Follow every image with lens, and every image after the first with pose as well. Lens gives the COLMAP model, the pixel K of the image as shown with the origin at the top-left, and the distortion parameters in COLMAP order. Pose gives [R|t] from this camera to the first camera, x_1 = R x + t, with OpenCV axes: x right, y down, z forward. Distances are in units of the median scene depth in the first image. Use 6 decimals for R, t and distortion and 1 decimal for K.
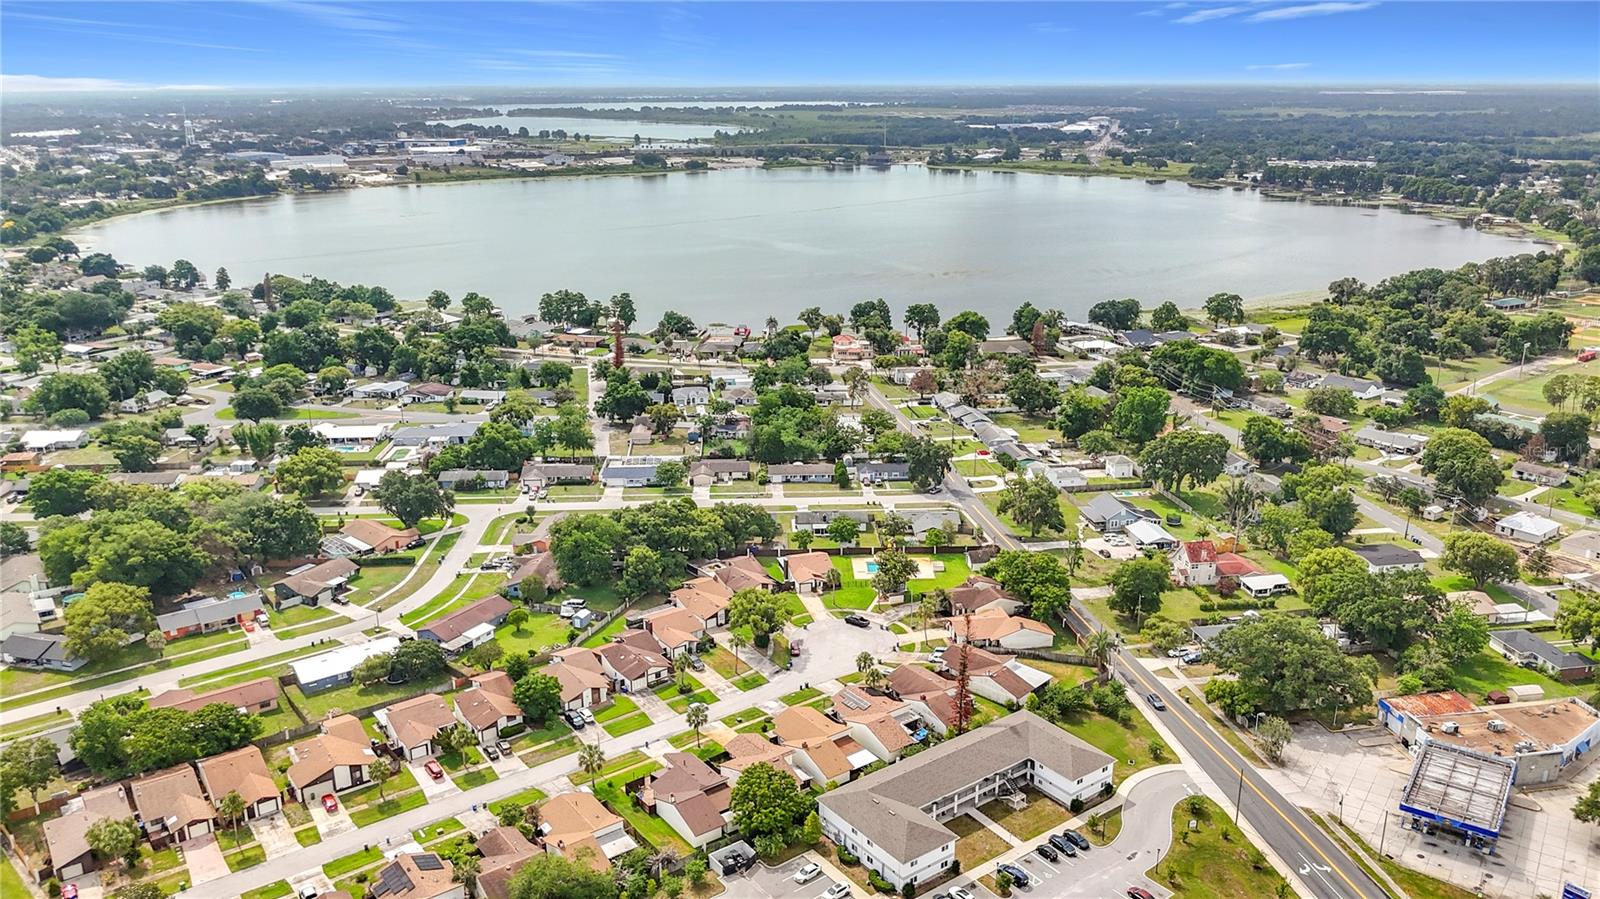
lens RADIAL K [[1212.5, 0, 800.0], [0, 1212.5, 449.5], [0, 0, 1]] dist [0.076958, -0.135949]
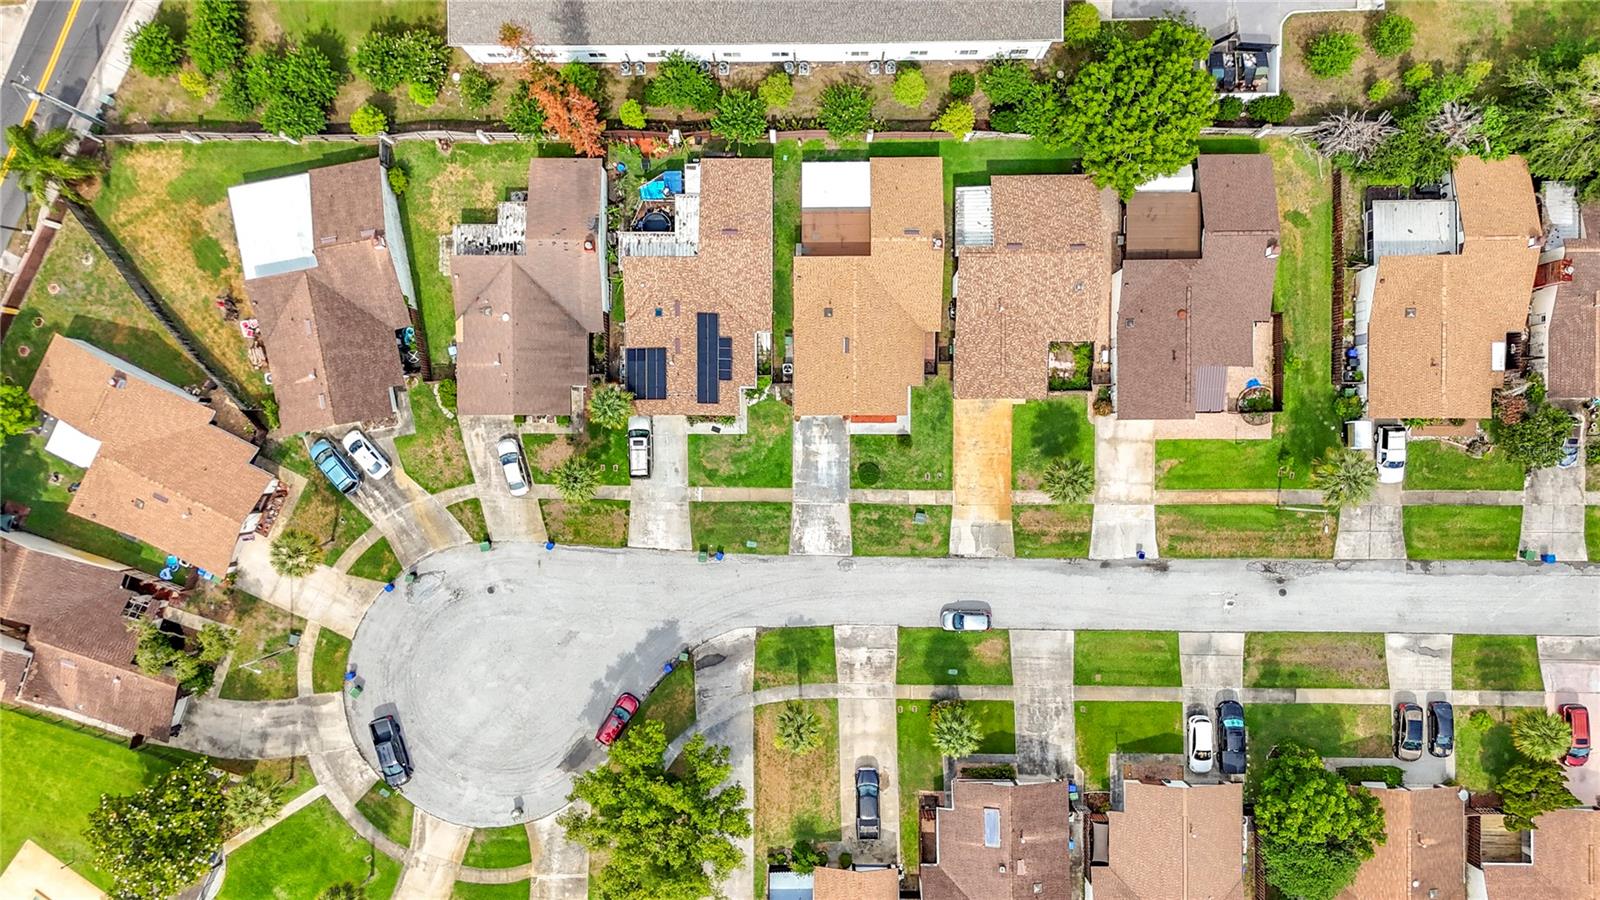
lens RADIAL K [[1214.5, 0, 800.0], [0, 1214.5, 450.0], [0, 0, 1]] dist [0.148873, -0.256652]
pose [[-0.805173, -0.592808, 0.016588, -0.004839], [0.201621, -0.247331, 0.947722, -0.147421], [-0.557715, 0.766424, 0.318667, 0.629680]]
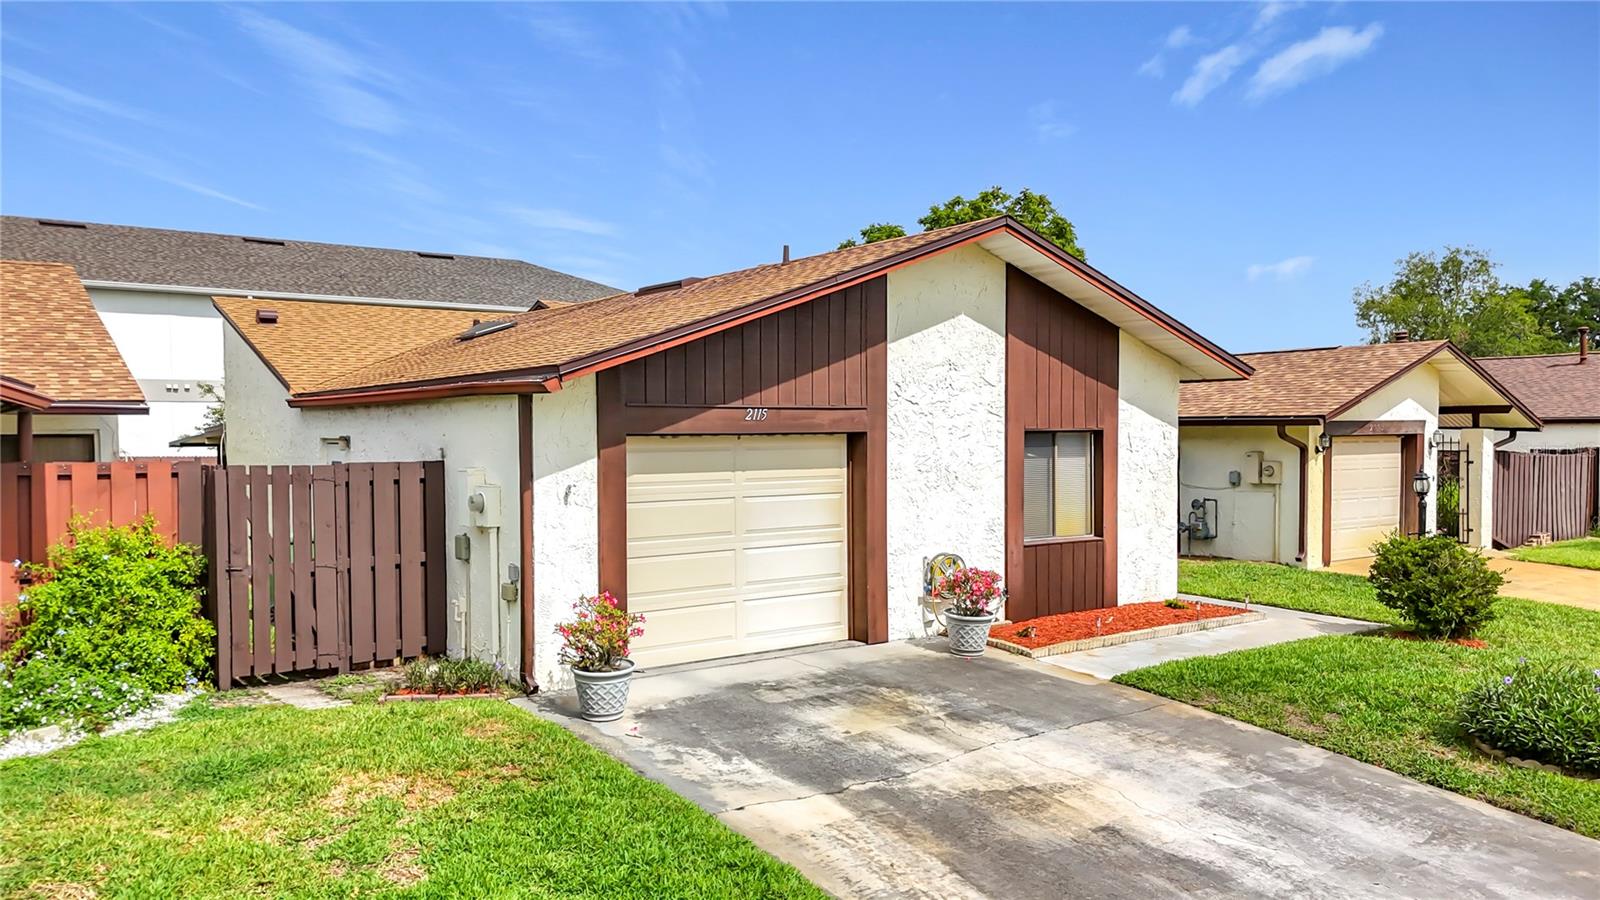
lens RADIAL K [[1214.5, 0, 800.0], [0, 1214.5, 450.0], [0, 0, 1]] dist [0.148873, -0.256652]
pose [[-0.999911, 0.007886, -0.010722, 0.001403], [0.004153, 0.950231, 0.311518, 0.145877], [0.012645, 0.311446, -0.950180, 0.753673]]
